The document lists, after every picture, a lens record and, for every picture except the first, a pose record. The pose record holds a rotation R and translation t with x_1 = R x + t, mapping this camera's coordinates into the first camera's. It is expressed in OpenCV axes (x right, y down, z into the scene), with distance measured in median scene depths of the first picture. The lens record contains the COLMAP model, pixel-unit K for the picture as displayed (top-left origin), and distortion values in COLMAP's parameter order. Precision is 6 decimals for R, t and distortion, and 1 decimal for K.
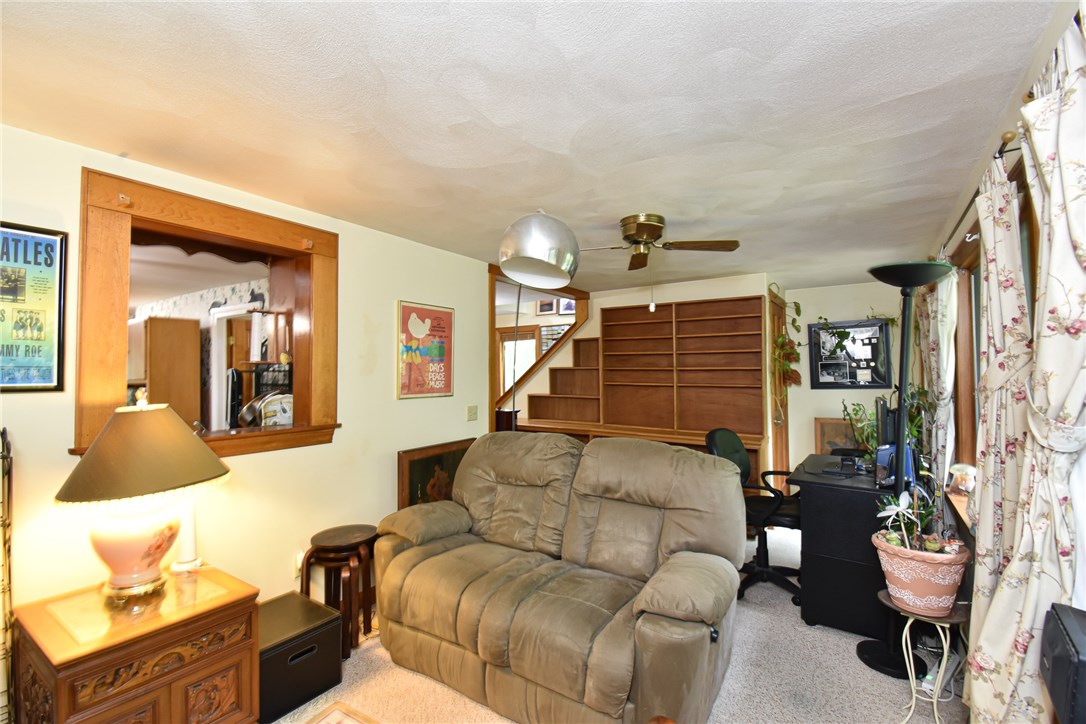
lens RADIAL K [[485.5, 0, 538.8], [0, 485.5, 364.5], [0, 0, 1]] dist [0.038759, -0.028105]
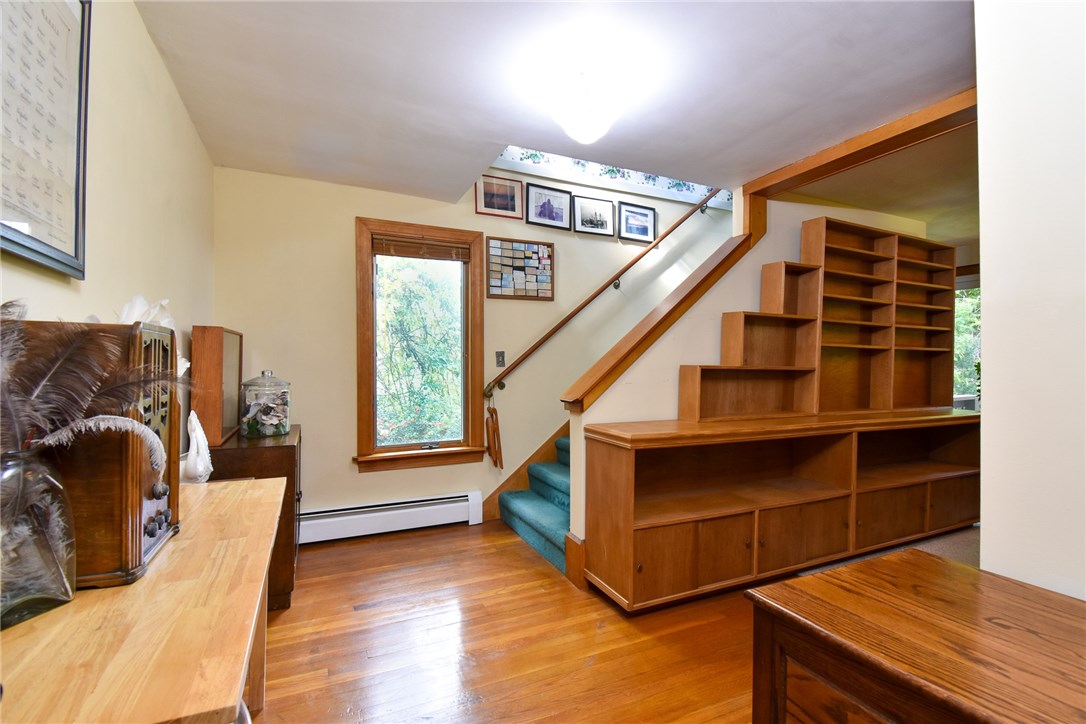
lens RADIAL K [[480.1, 0, 539.7], [0, 480.1, 364.6], [0, 0, 1]] dist [0.040274, -0.030521]
pose [[0.506222, 0.009226, 0.862354, -0.387118], [-0.017265, 0.999851, -0.000562, 0.049116], [-0.862230, -0.014604, 0.506306, 0.711150]]
